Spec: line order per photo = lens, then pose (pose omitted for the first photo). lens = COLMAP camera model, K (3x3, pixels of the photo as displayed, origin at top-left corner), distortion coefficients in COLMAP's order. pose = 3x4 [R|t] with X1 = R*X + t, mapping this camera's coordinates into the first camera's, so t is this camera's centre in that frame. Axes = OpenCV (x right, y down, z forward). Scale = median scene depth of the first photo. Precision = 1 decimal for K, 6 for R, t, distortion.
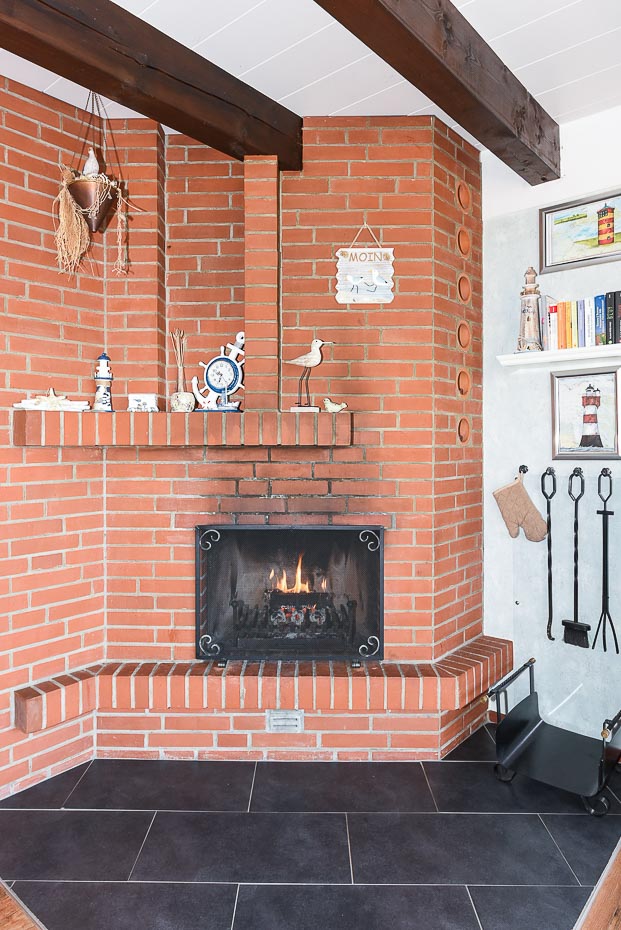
lens RADIAL K [[597.2, 0, 293.6], [0, 597.2, 443.5], [0, 0, 1]] dist [-0.000690, -0.000546]
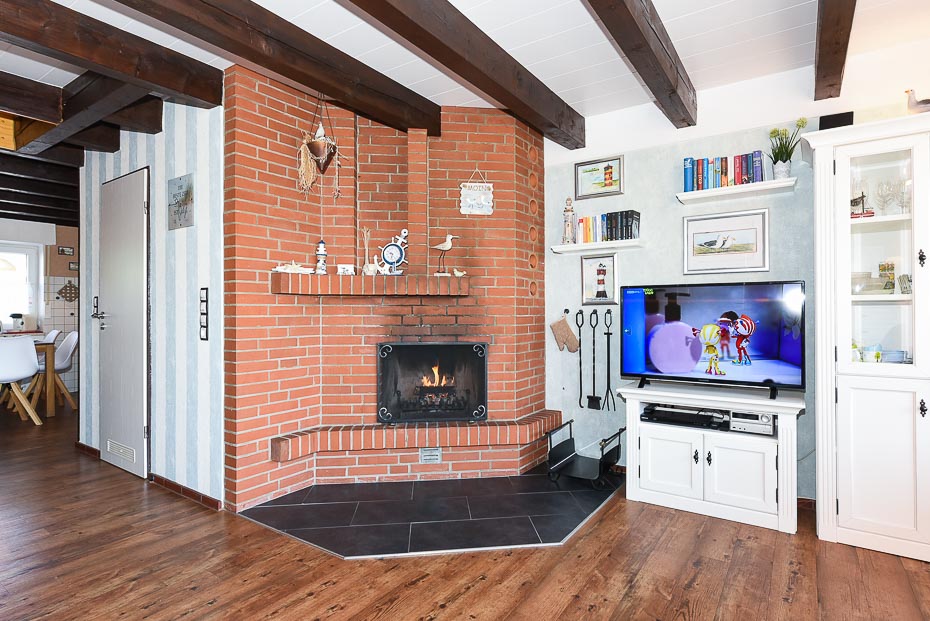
lens RADIAL K [[482.7, 0, 485.2], [0, 482.7, 309.4], [0, 0, 1]] dist [0.000900, -0.000093]
pose [[0.990035, 0.001232, 0.140817, -0.054051], [0.000262, 0.999944, -0.010587, 0.057077], [-0.140822, 0.010519, 0.989979, -0.395253]]
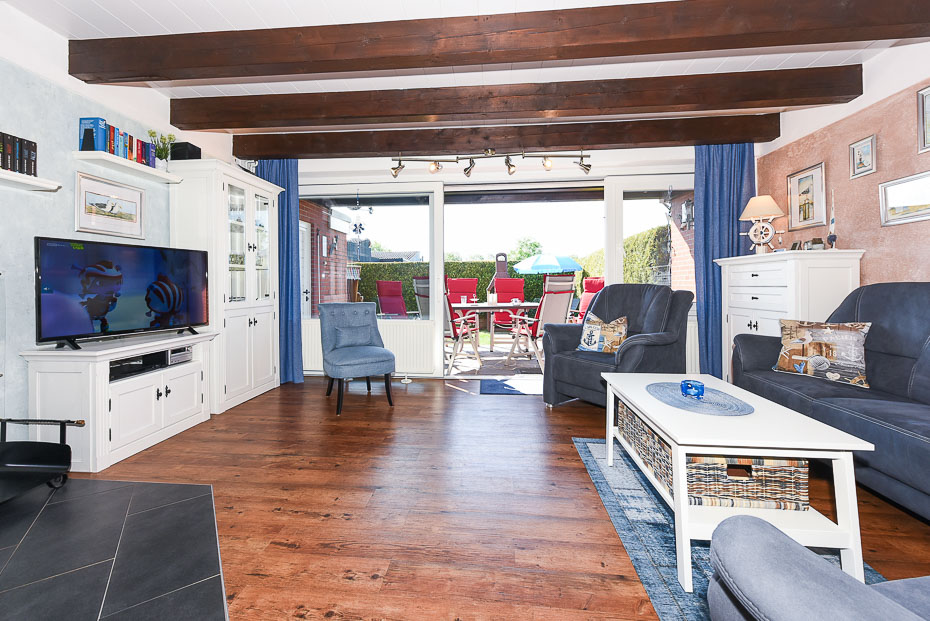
lens RADIAL K [[386.6, 0, 459.8], [0, 386.6, 288.4], [0, 0, 1]] dist [0.001481, -0.000031]
pose [[-0.593120, -0.002667, 0.805110, -0.756907], [0.012831, 0.999836, 0.012764, 0.099565], [-0.805012, 0.017901, -0.592989, 0.640011]]
